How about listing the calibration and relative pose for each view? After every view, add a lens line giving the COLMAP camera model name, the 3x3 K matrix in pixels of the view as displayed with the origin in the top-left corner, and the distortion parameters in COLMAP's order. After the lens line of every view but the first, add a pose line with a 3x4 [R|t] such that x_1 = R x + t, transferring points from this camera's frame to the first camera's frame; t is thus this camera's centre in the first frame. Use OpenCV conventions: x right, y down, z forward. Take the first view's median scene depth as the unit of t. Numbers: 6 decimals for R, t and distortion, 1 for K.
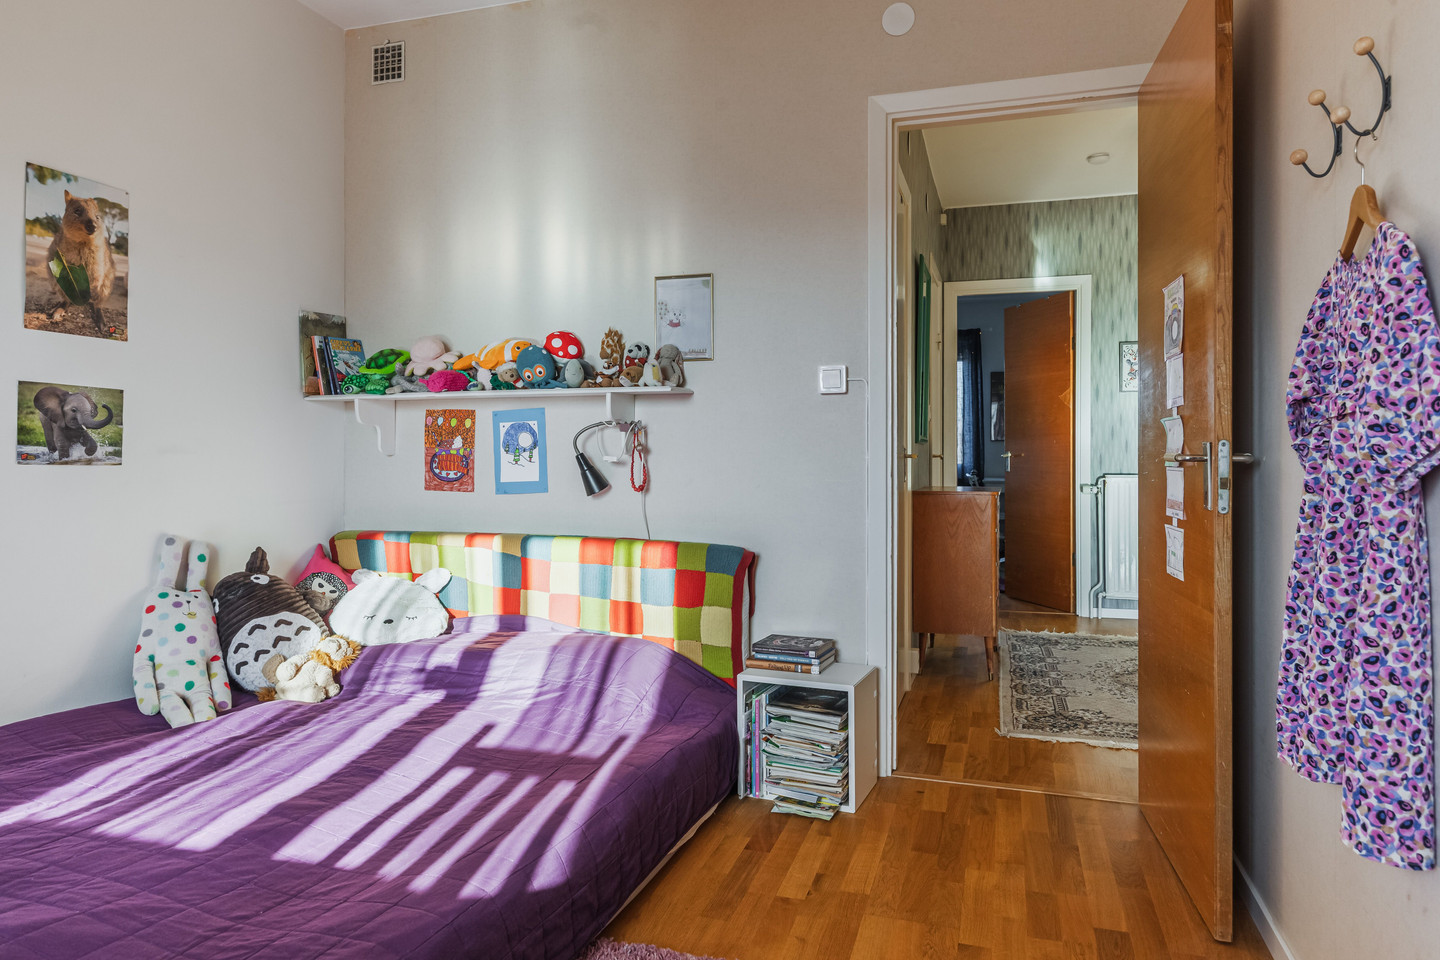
lens RADIAL K [[874.5, 0, 716.1], [0, 874.5, 474.7], [0, 0, 1]] dist [-0.004755, -0.001020]
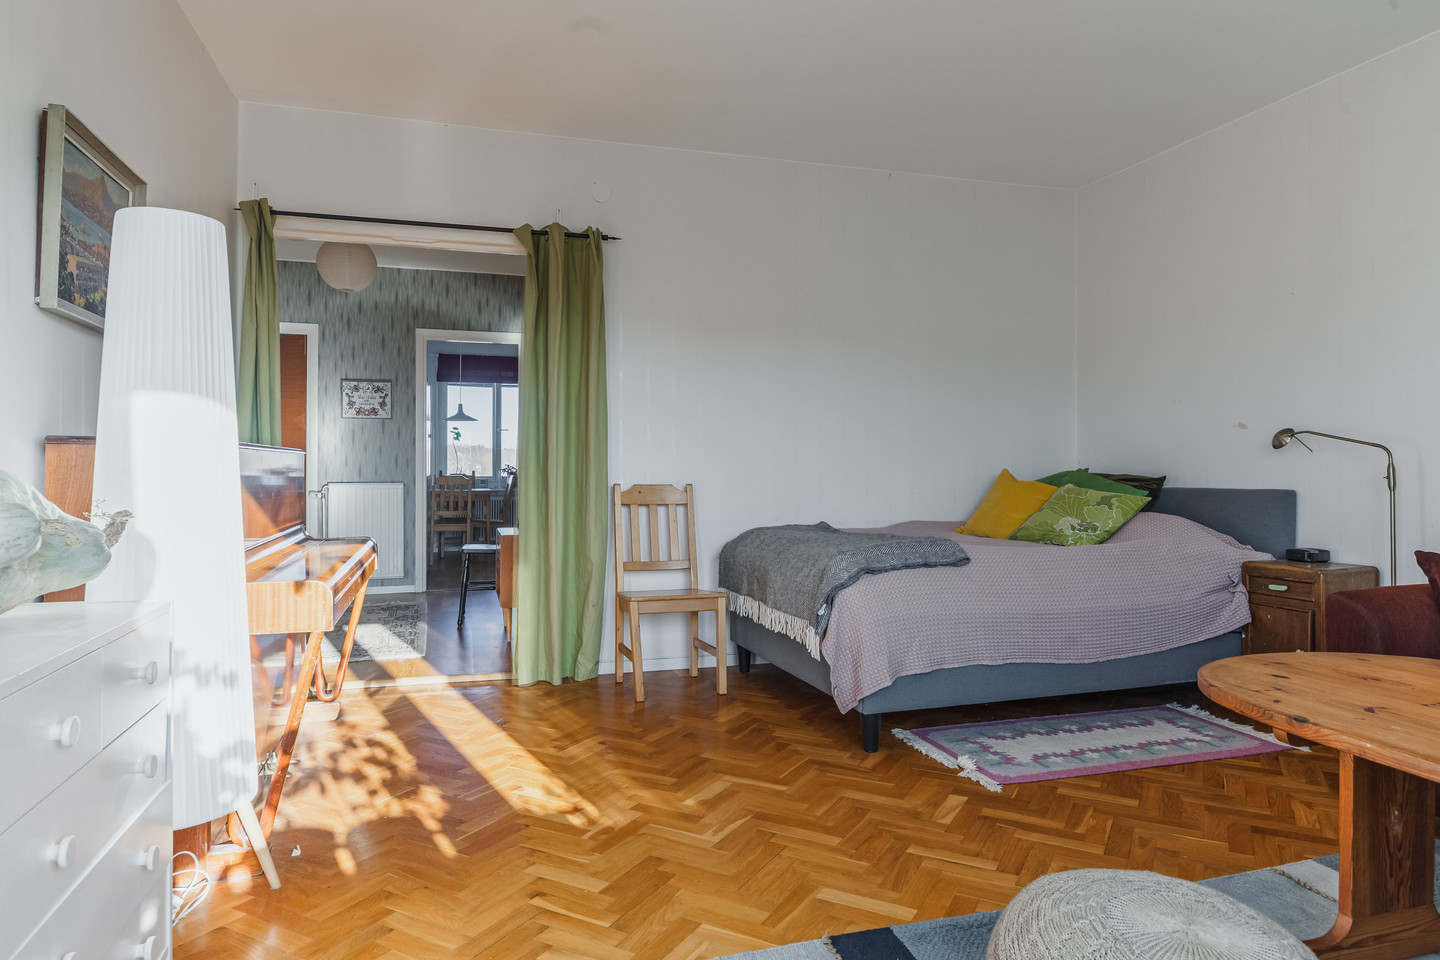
lens RADIAL K [[874.5, 0, 719.2], [0, 874.5, 478.5], [0, 0, 1]] dist [-0.004755, -0.001020]
pose [[0.671024, 0.004813, 0.741420, -0.149713], [-0.001735, 0.999986, -0.004921, -0.002714], [-0.741434, 0.002016, 0.671023, -0.354289]]
